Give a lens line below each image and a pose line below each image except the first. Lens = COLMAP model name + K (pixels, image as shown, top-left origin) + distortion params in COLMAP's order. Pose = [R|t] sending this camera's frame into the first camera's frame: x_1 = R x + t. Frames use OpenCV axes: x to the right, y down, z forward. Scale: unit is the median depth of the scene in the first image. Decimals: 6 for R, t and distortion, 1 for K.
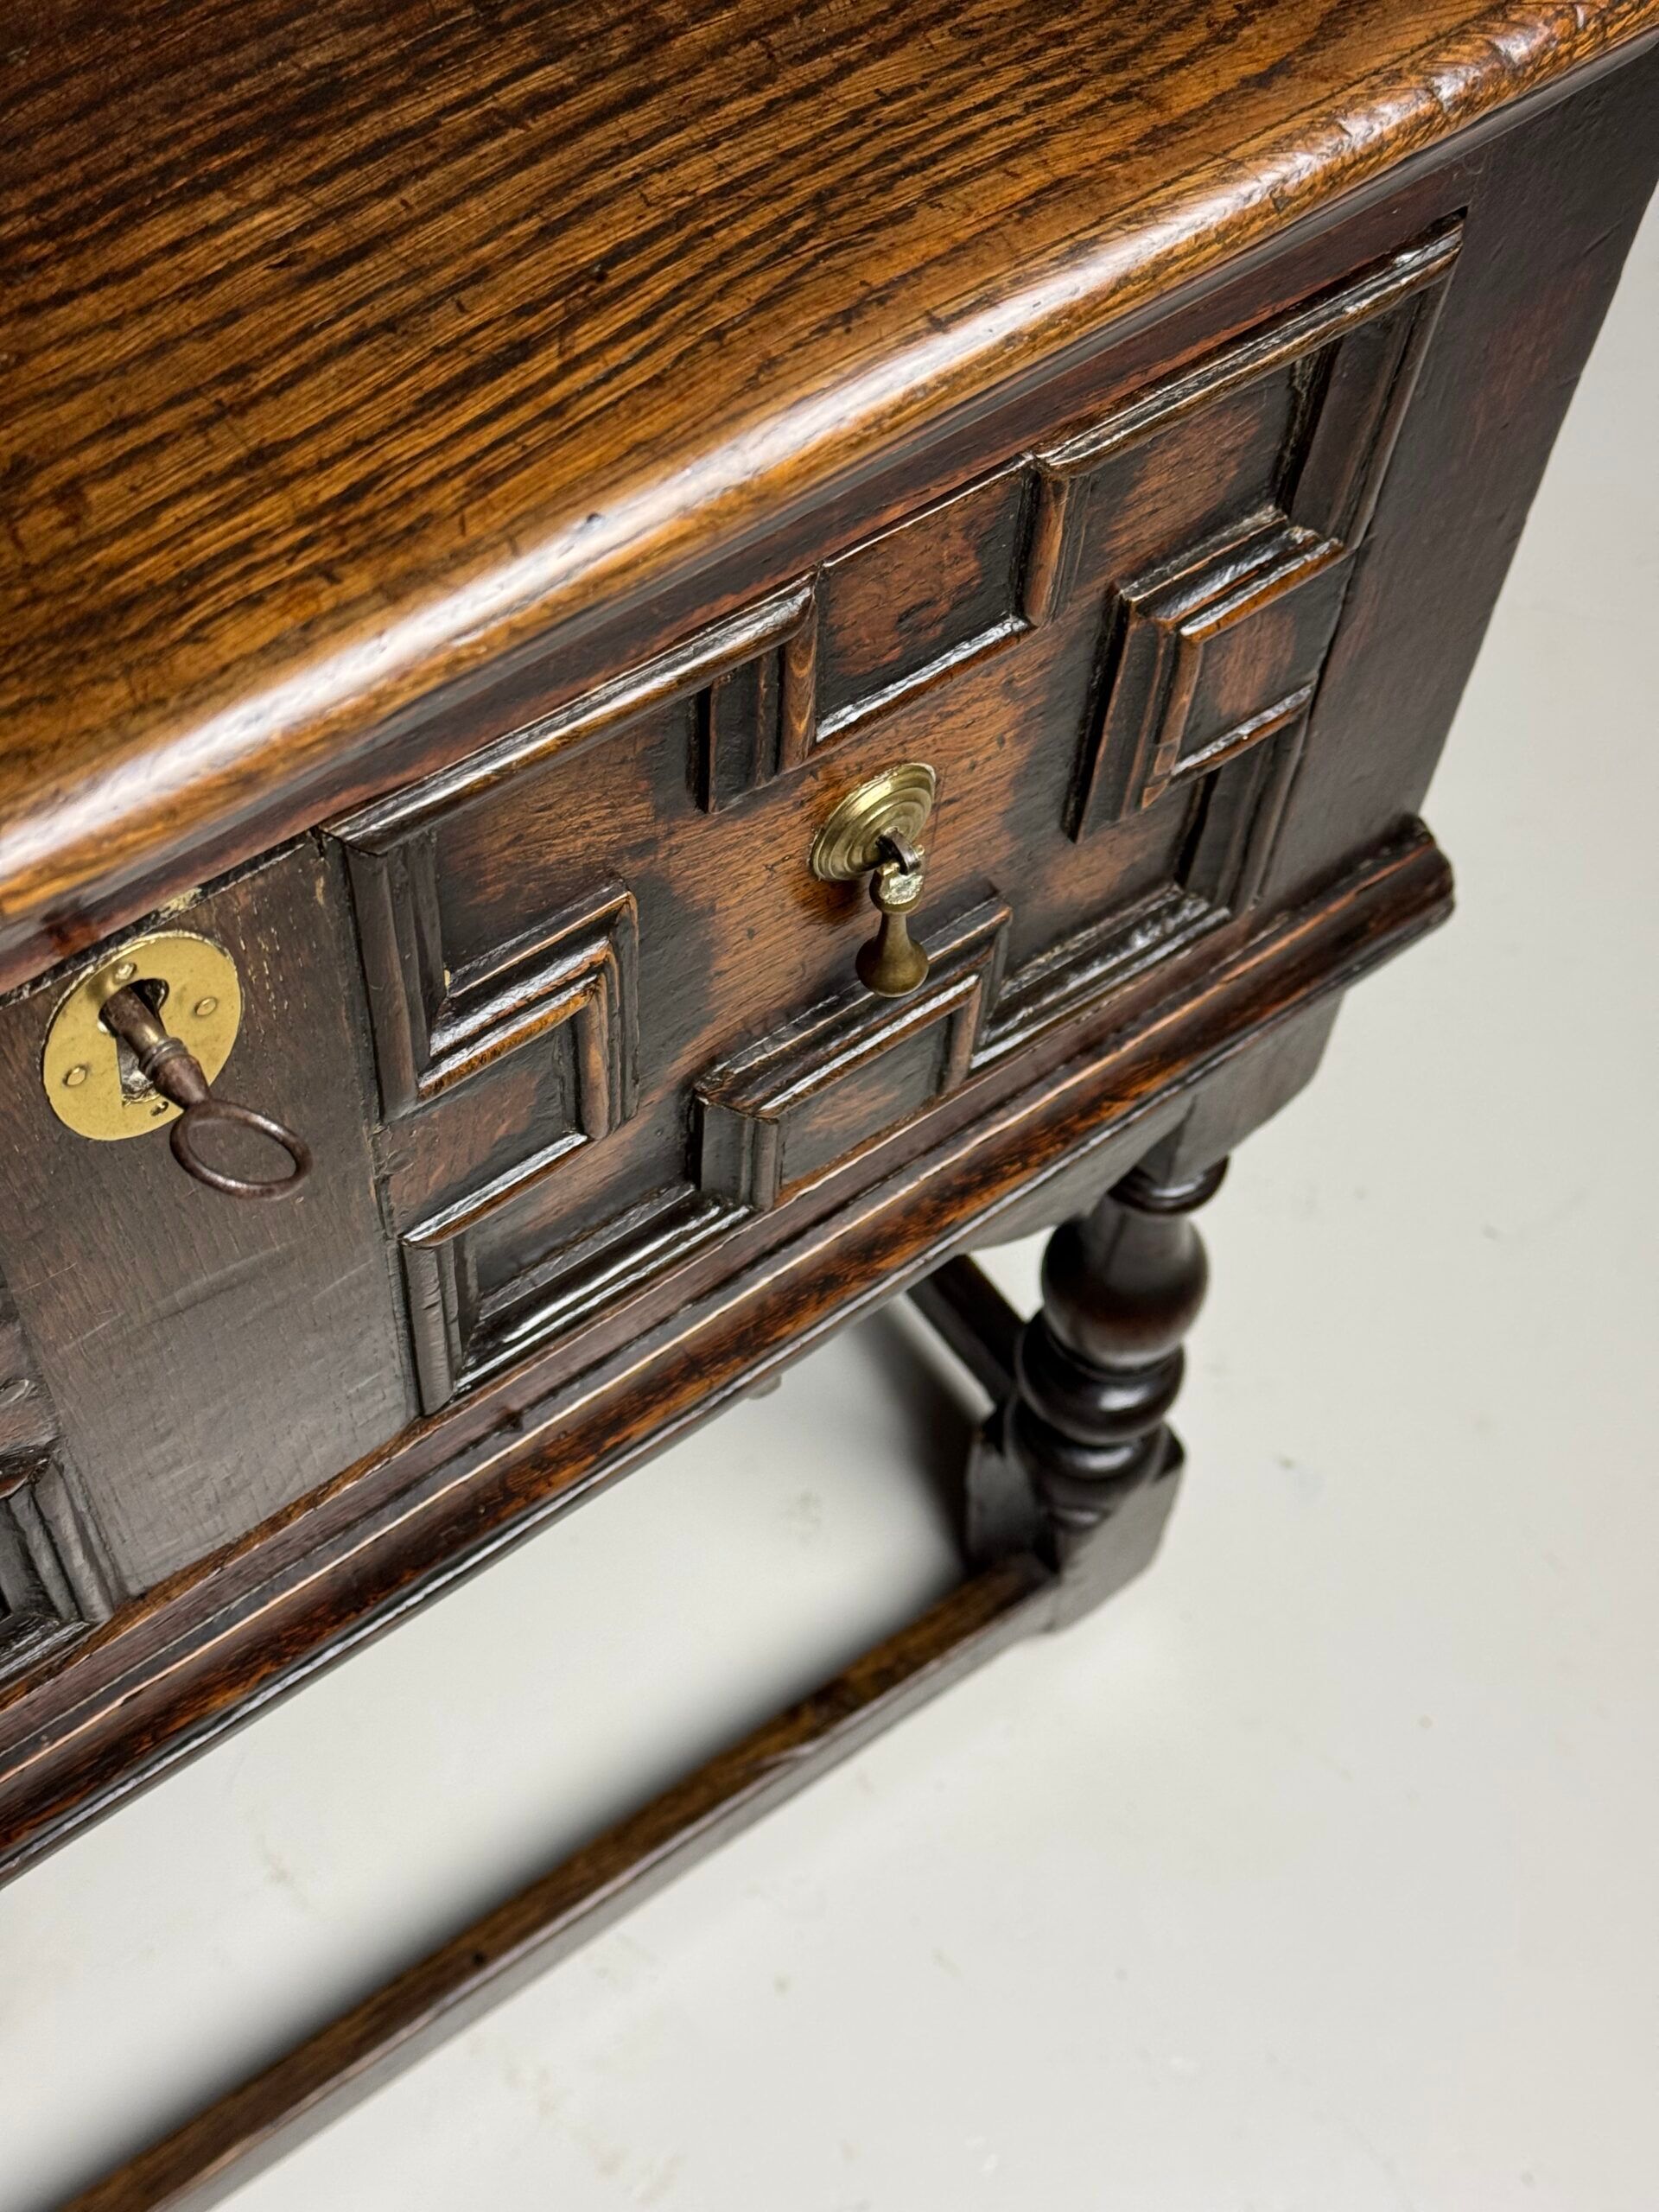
lens RADIAL K [[3102.3, 0, 829.5], [0, 3102.3, 1106.0], [0, 0, 1]] dist [0.159822, -0.067665]
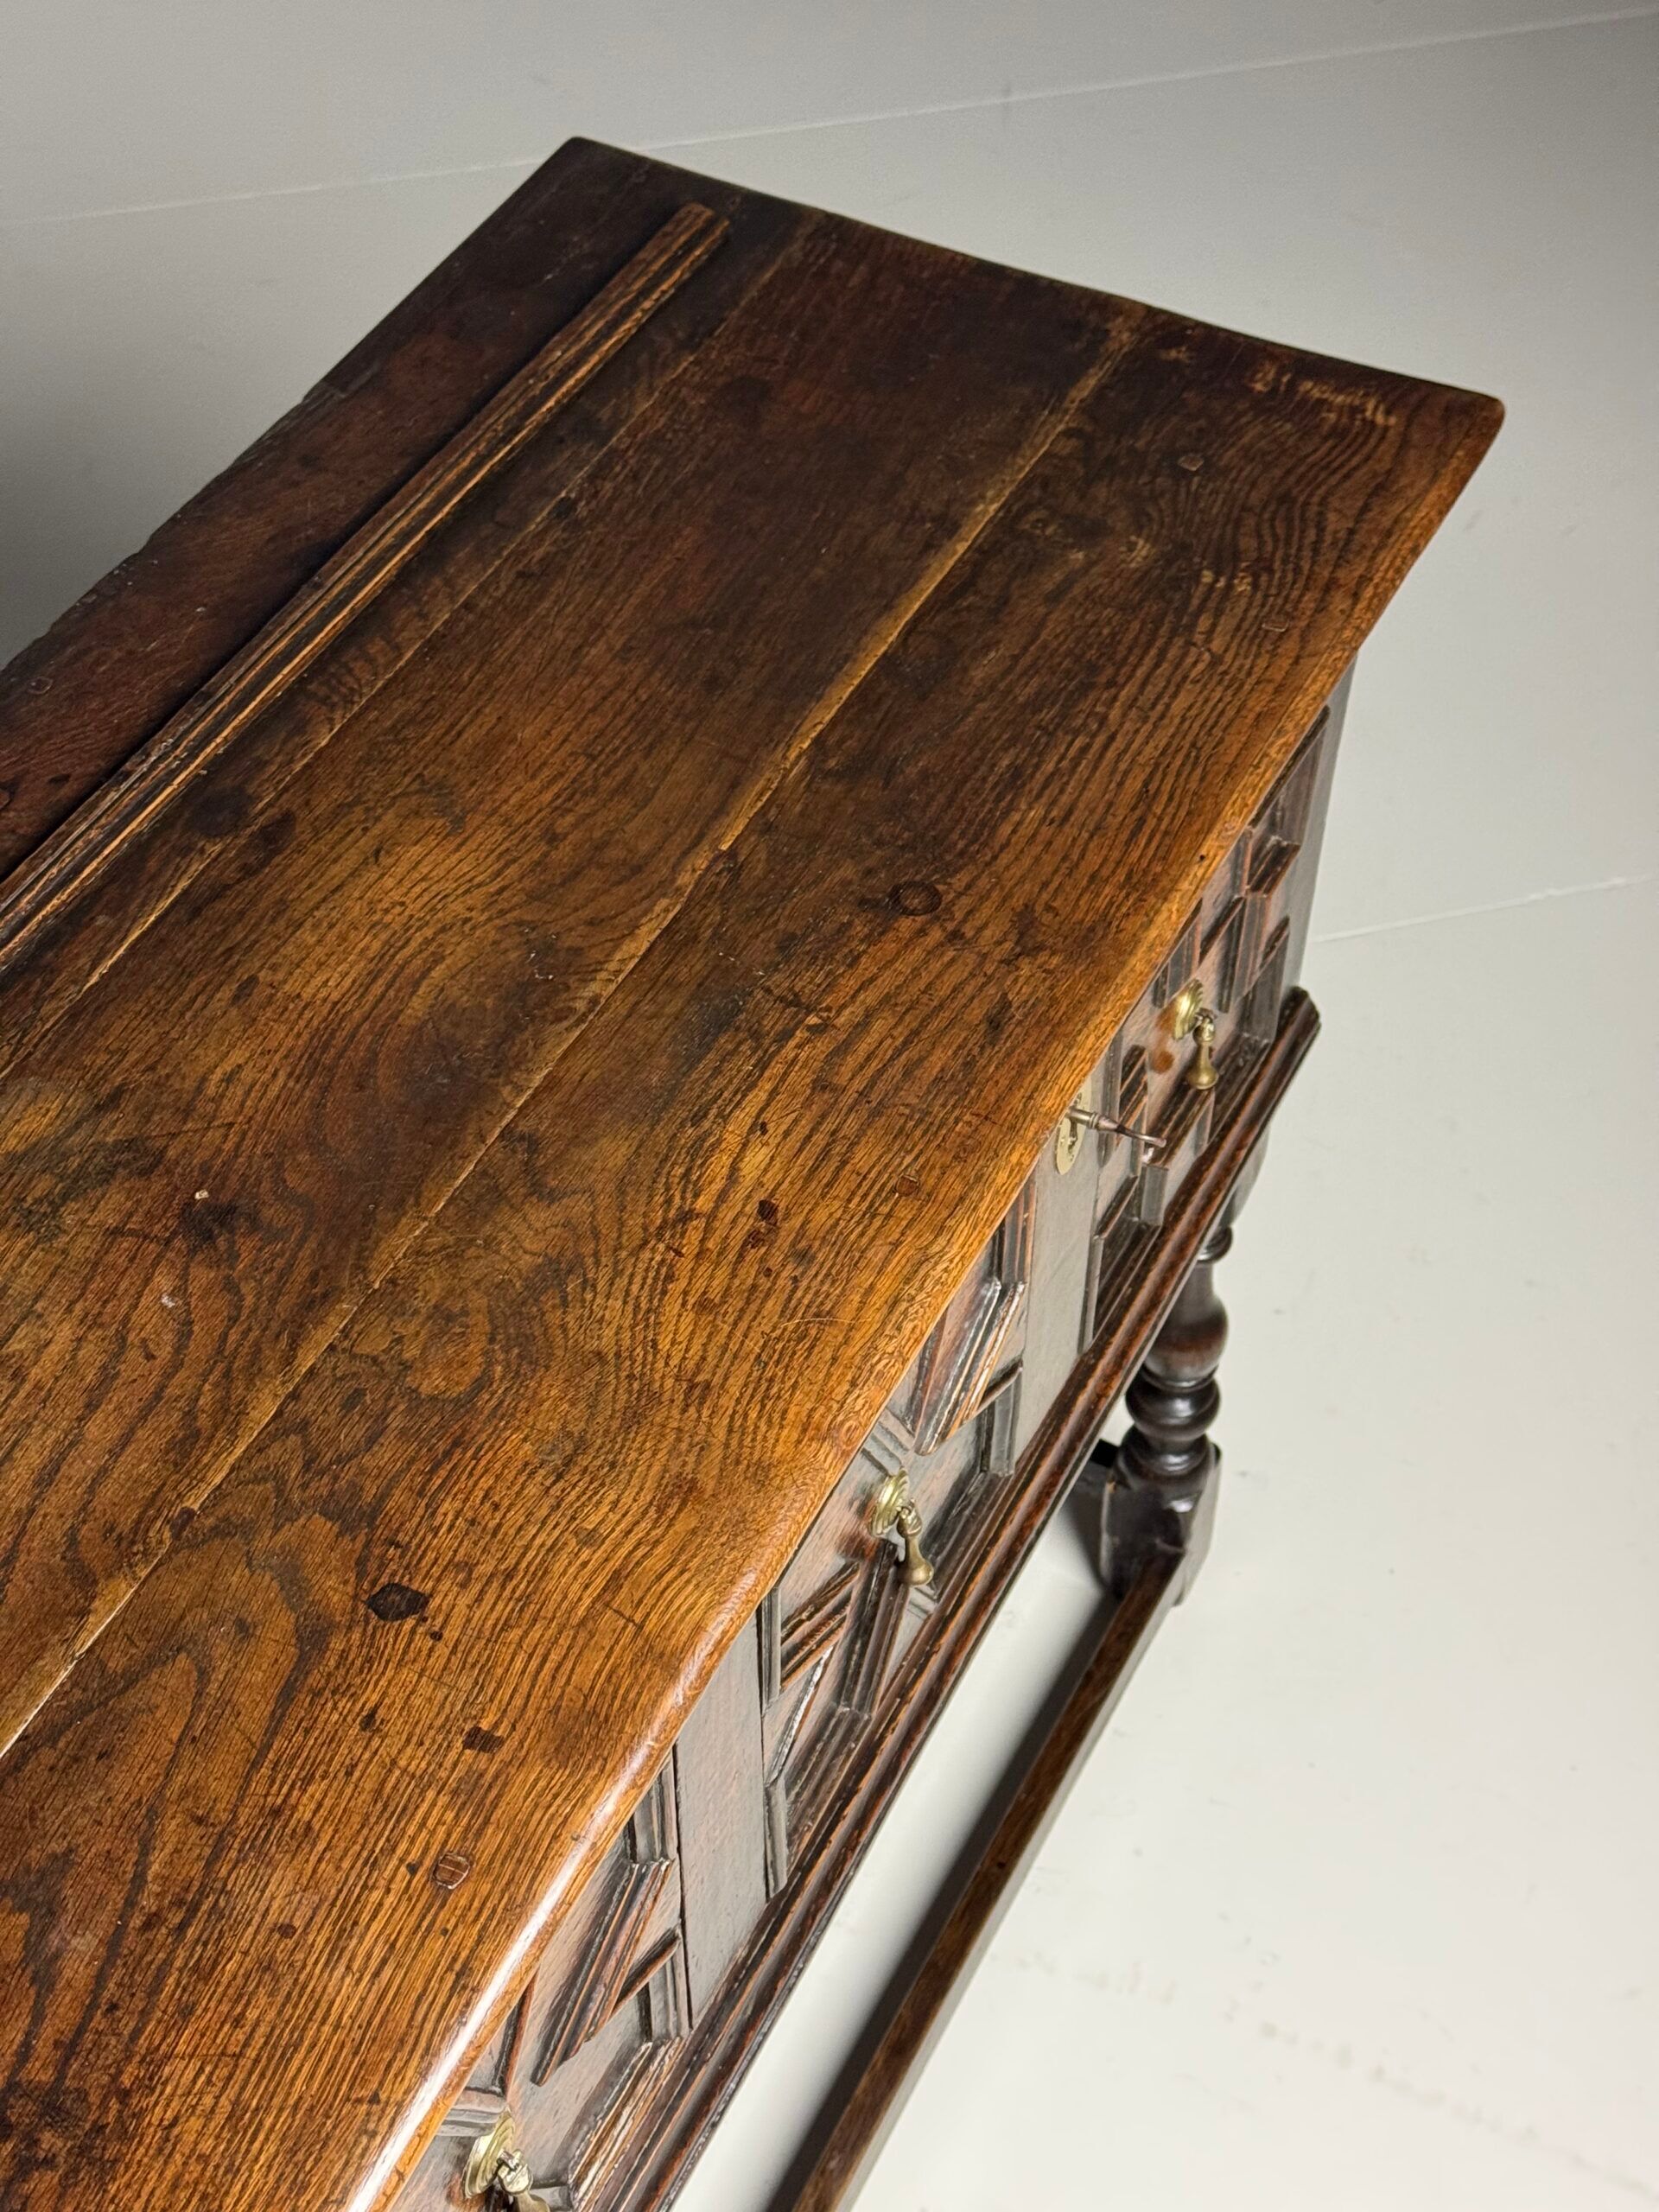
lens RADIAL K [[3102.3, 0, 829.5], [0, 3102.3, 1106.0], [0, 0, 1]] dist [0.159822, -0.067665]
pose [[0.896564, -0.348425, 0.273448, -0.757938], [0.399739, 0.902416, -0.160791, 0.209638], [-0.190740, 0.253467, 0.948353, -0.977484]]
